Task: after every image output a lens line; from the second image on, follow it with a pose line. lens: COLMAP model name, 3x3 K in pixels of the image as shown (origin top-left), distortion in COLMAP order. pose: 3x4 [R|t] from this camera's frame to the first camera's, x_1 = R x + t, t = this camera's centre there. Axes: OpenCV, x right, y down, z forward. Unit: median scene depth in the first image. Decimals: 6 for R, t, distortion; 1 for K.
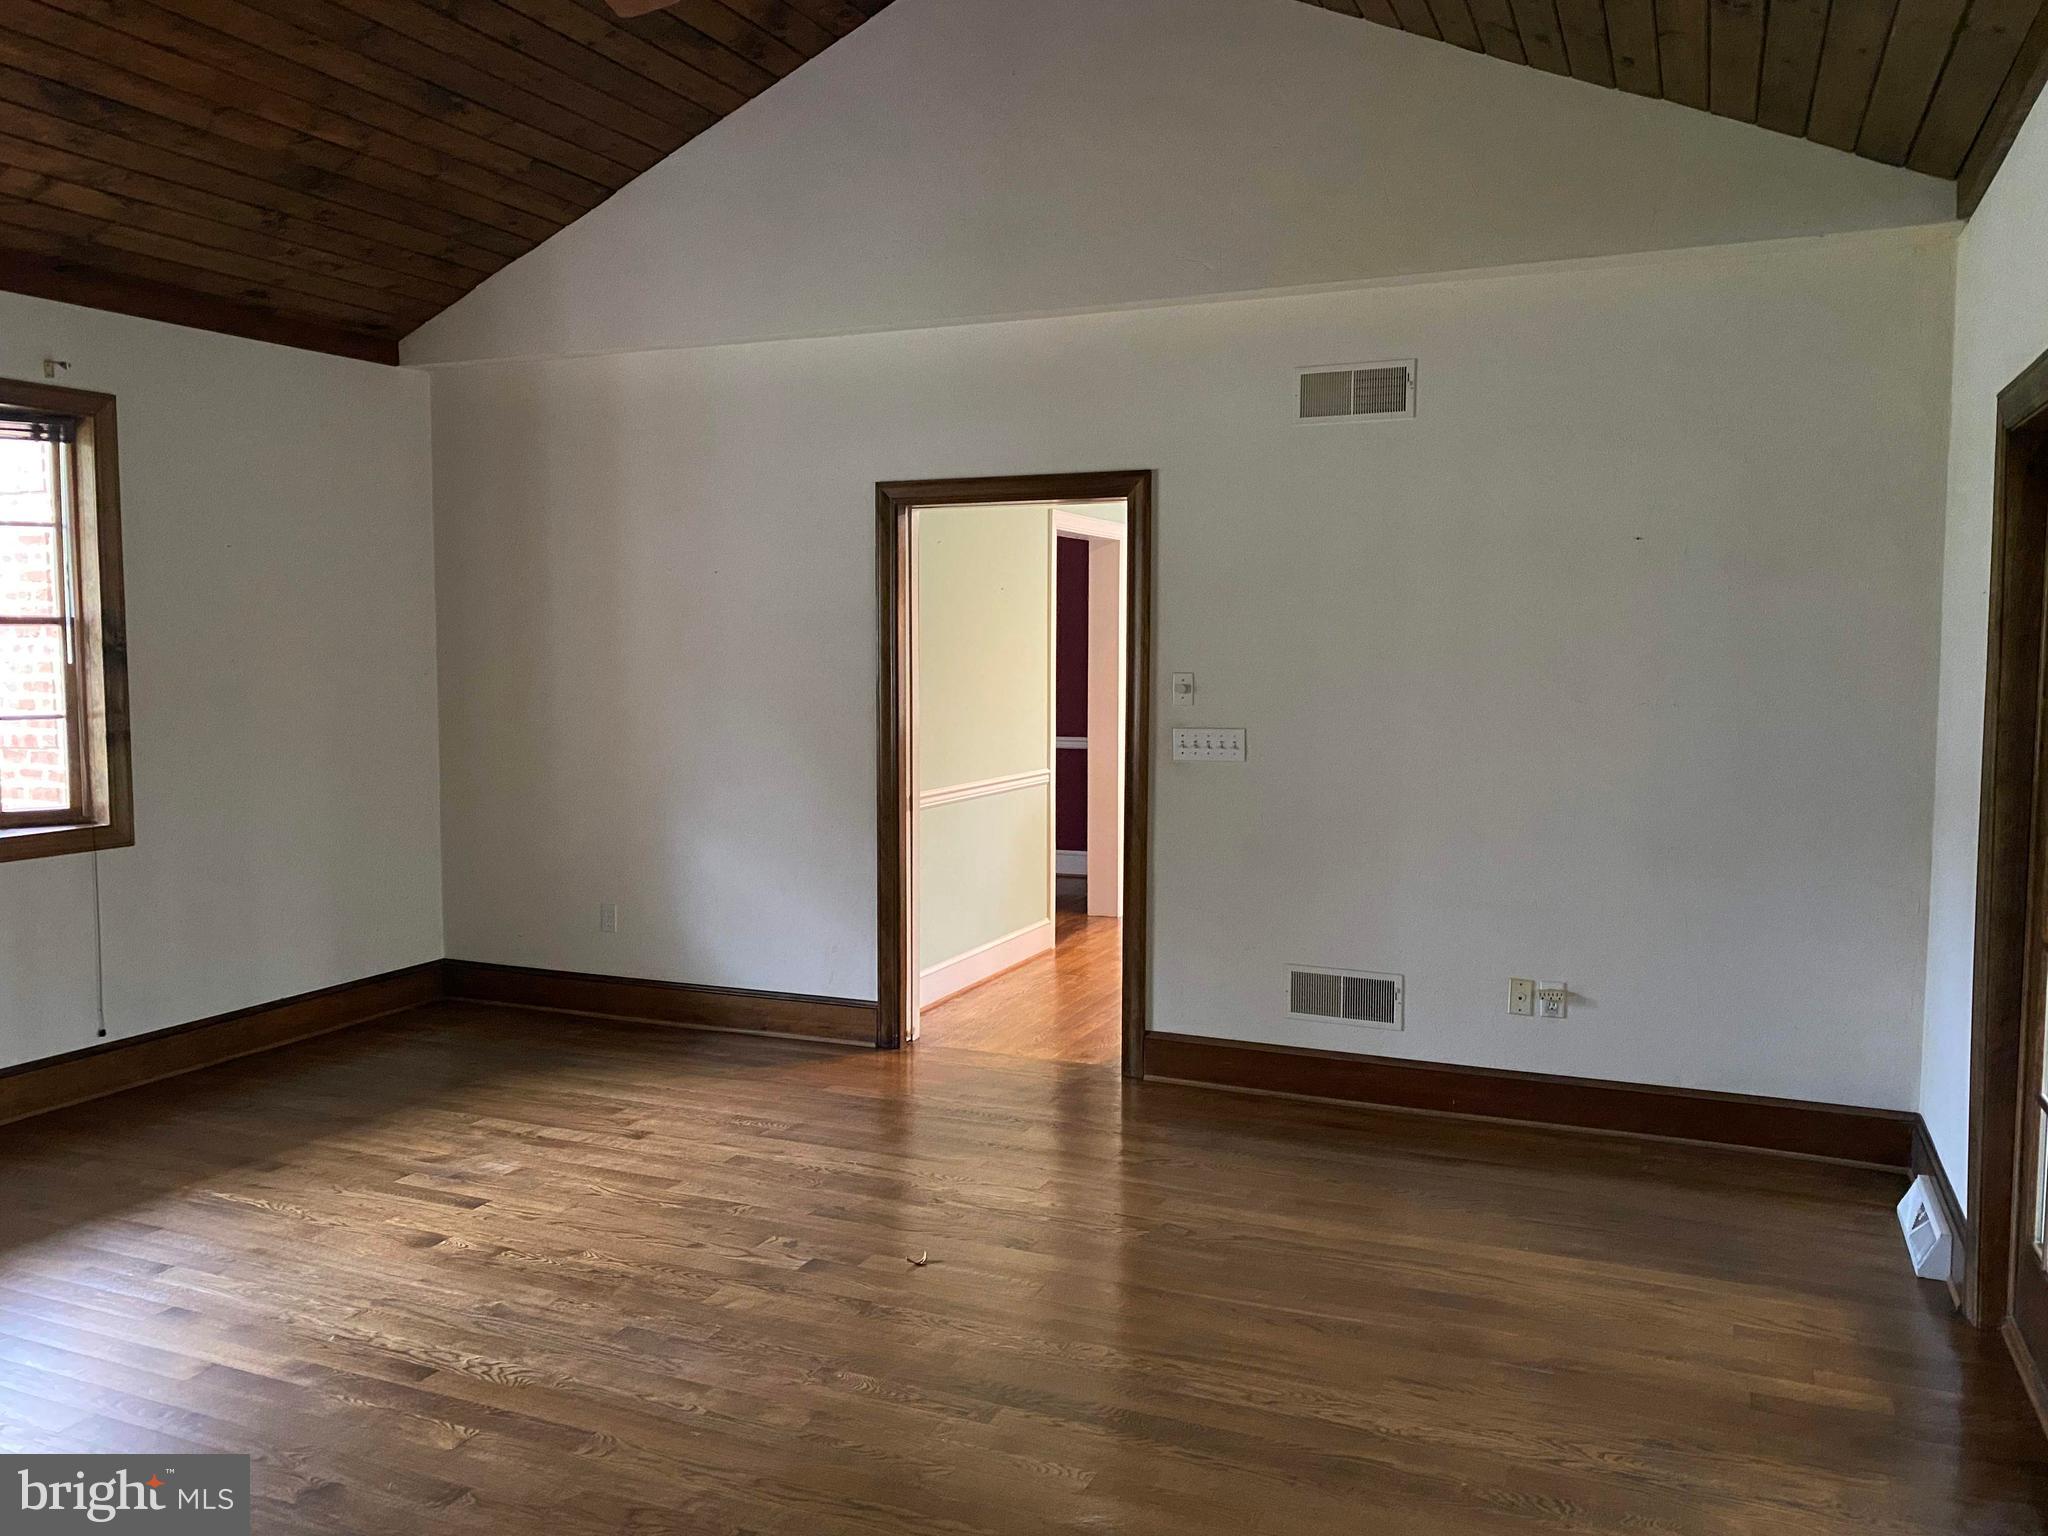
lens RADIAL K [[1566.5, 0, 1023.2], [0, 1566.5, 761.9], [0, 0, 1]] dist [0.049406, -0.040292]
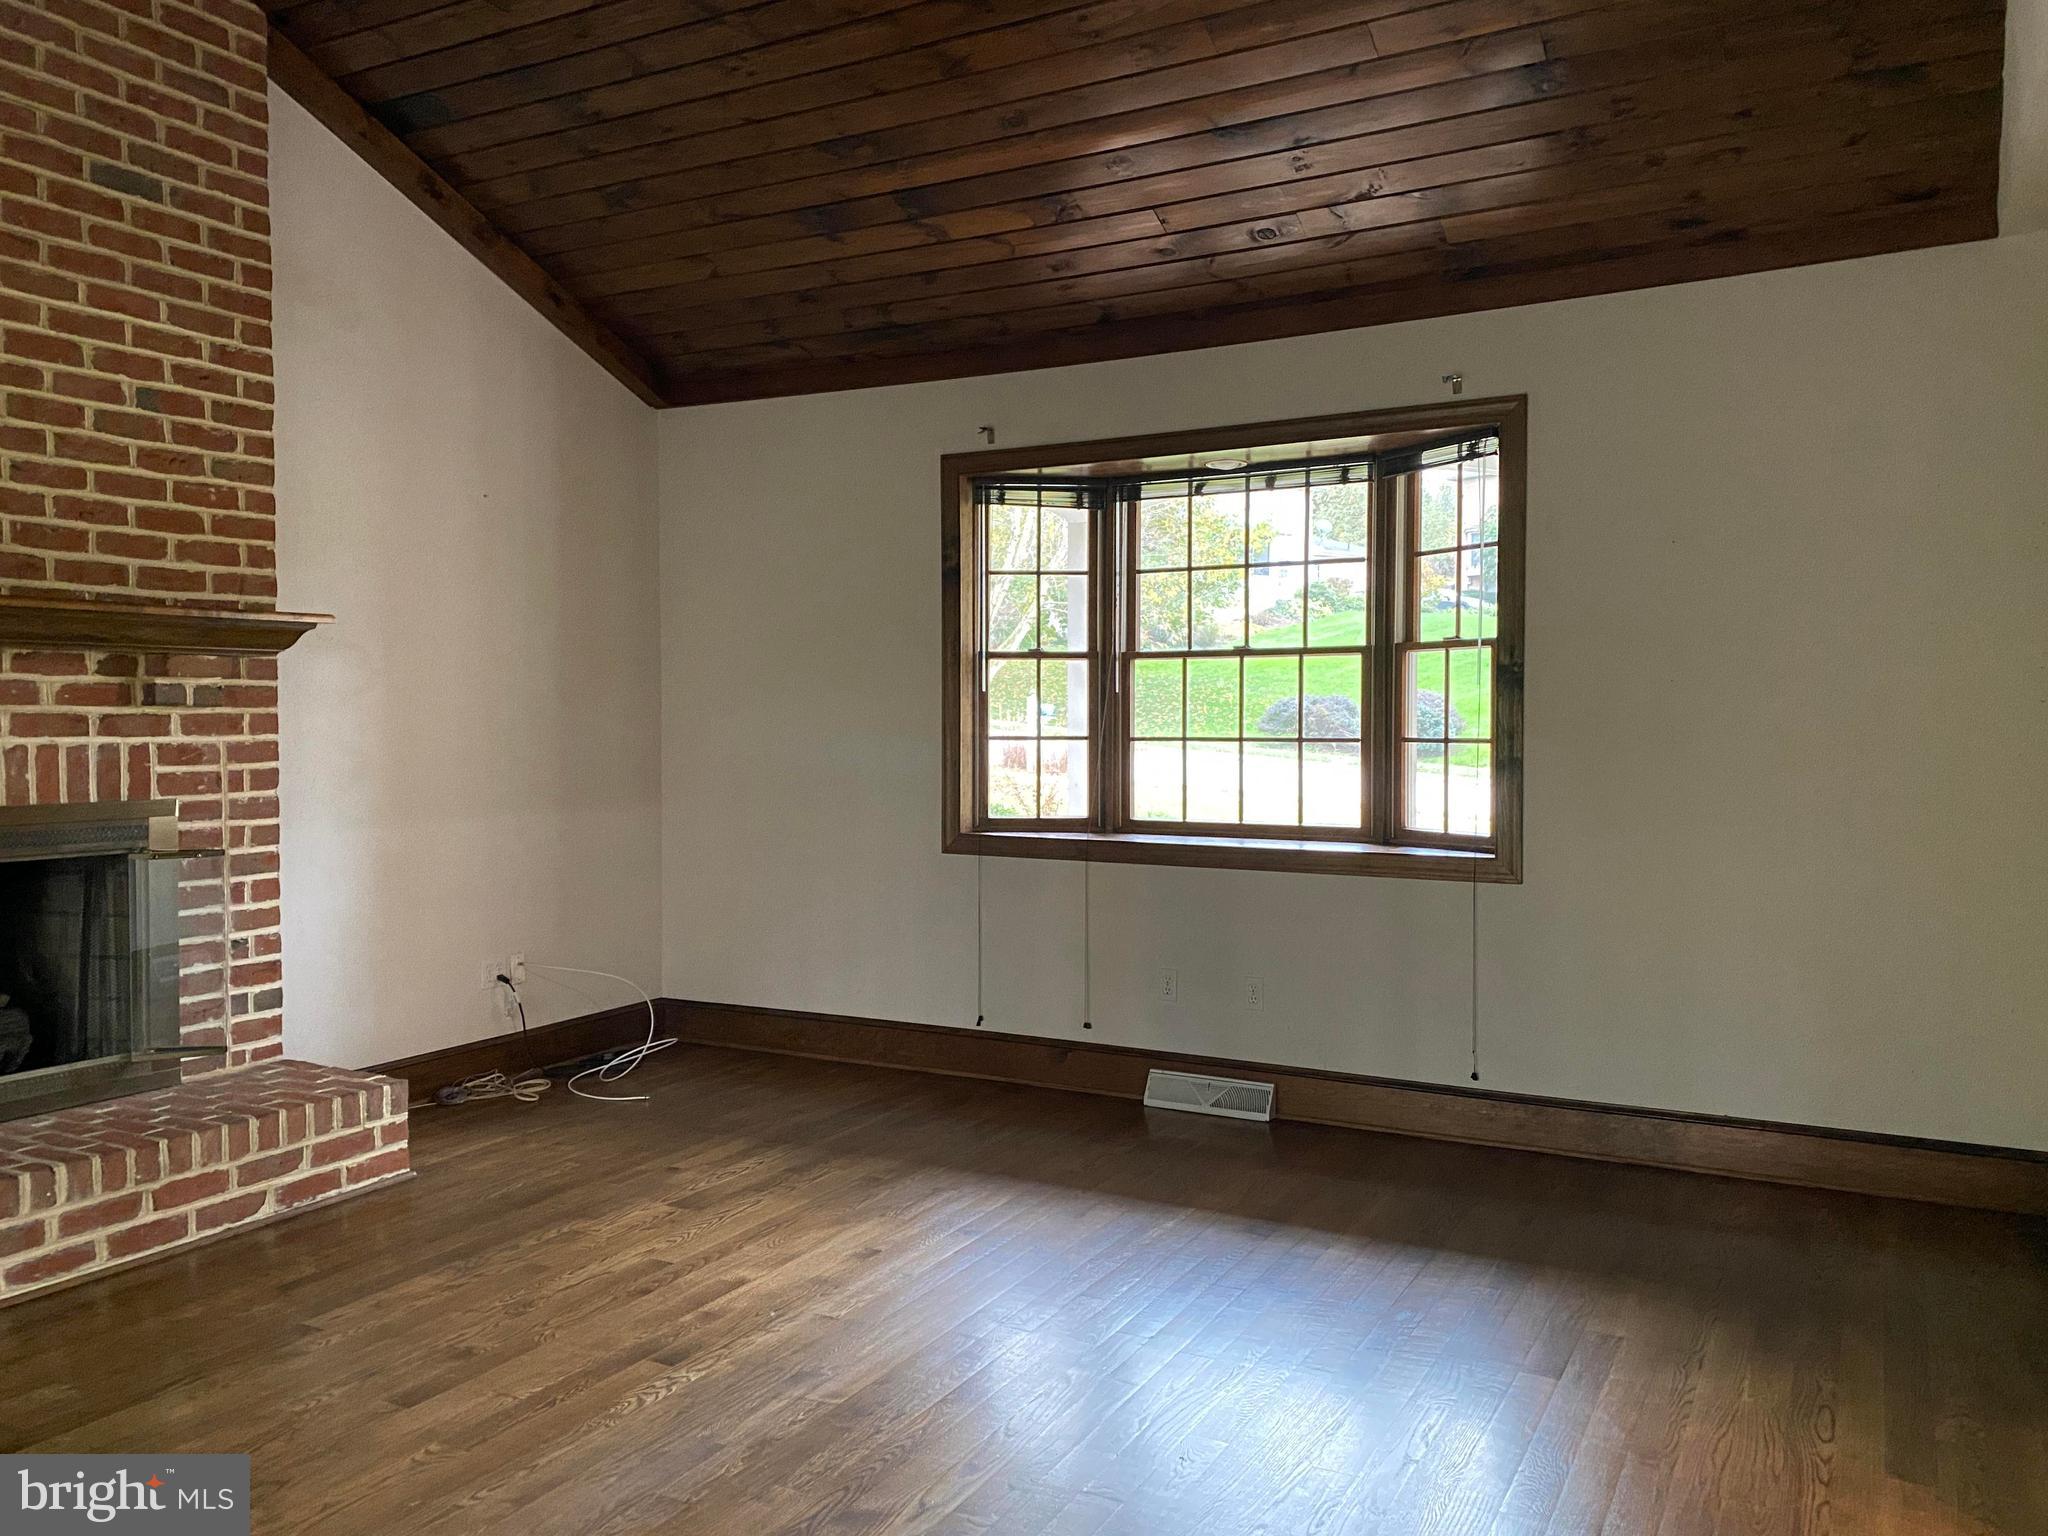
lens RADIAL K [[1566.5, 0, 1023.2], [0, 1566.5, 761.9], [0, 0, 1]] dist [0.049406, -0.040292]
pose [[-0.090030, 0.027776, -0.995552, 0.552820], [-0.077381, 0.996394, 0.034798, -0.041154], [0.992928, 0.080170, -0.087556, 1.206134]]
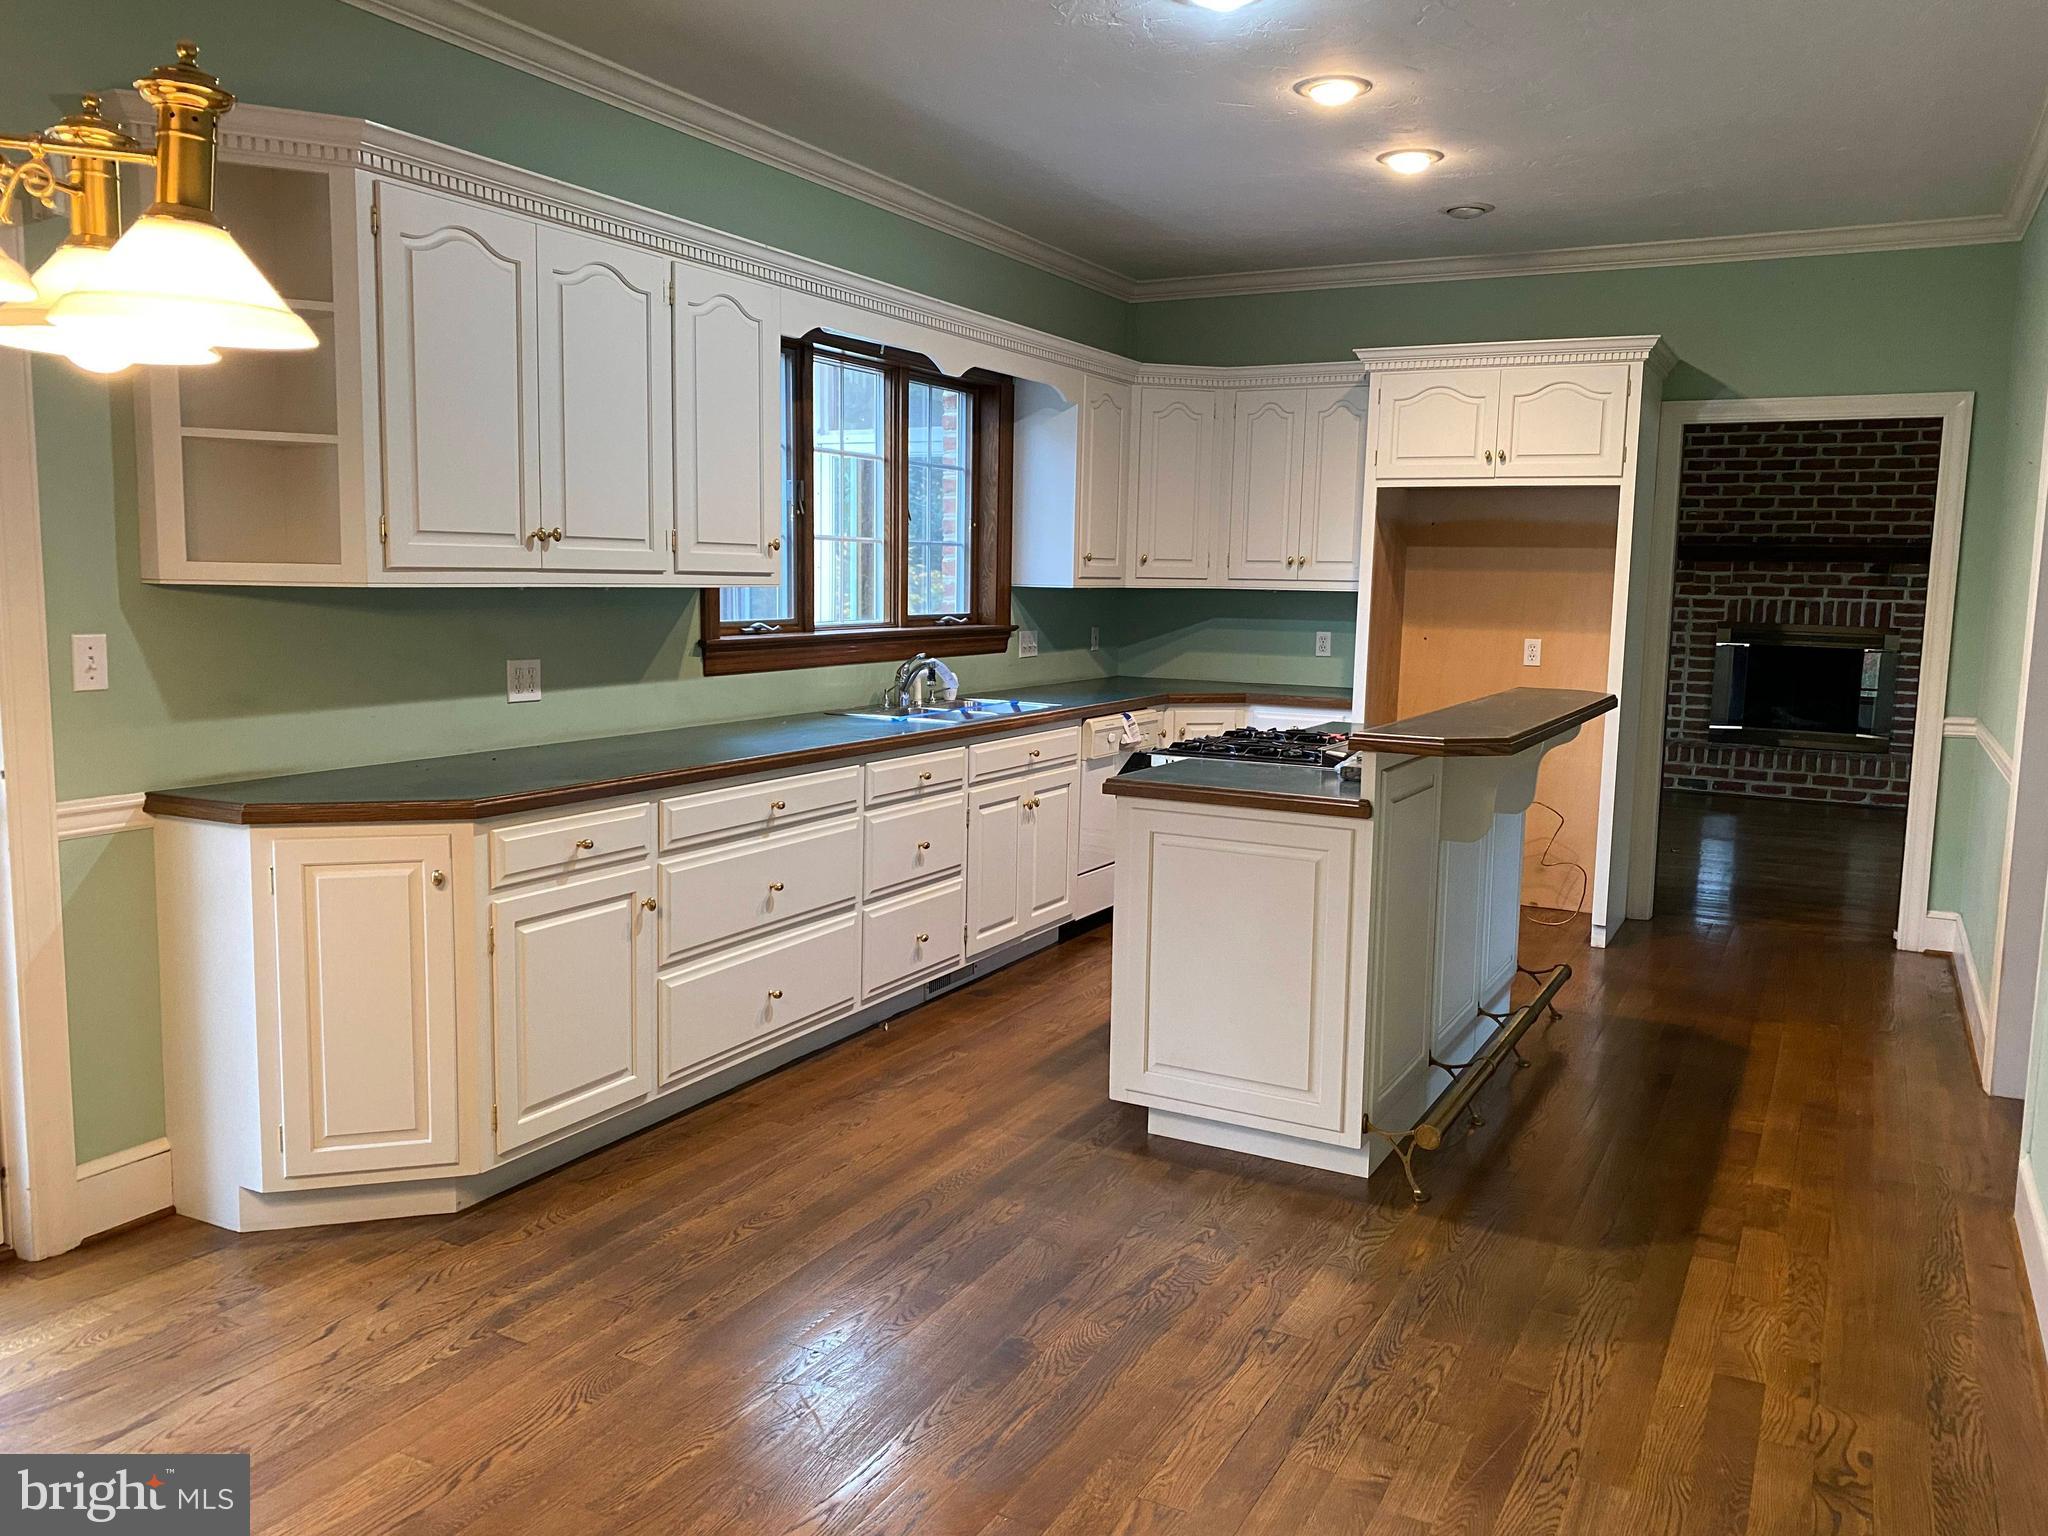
lens RADIAL K [[1599.9, 0, 1025.2], [0, 1599.9, 756.5], [0, 0, 1]] dist [-0.003220, 0.052338]
pose [[-0.997128, -0.030394, 0.069363, 0.722689], [-0.016055, 0.979948, 0.198603, -0.241653], [-0.074009, 0.196919, -0.977622, 3.464566]]
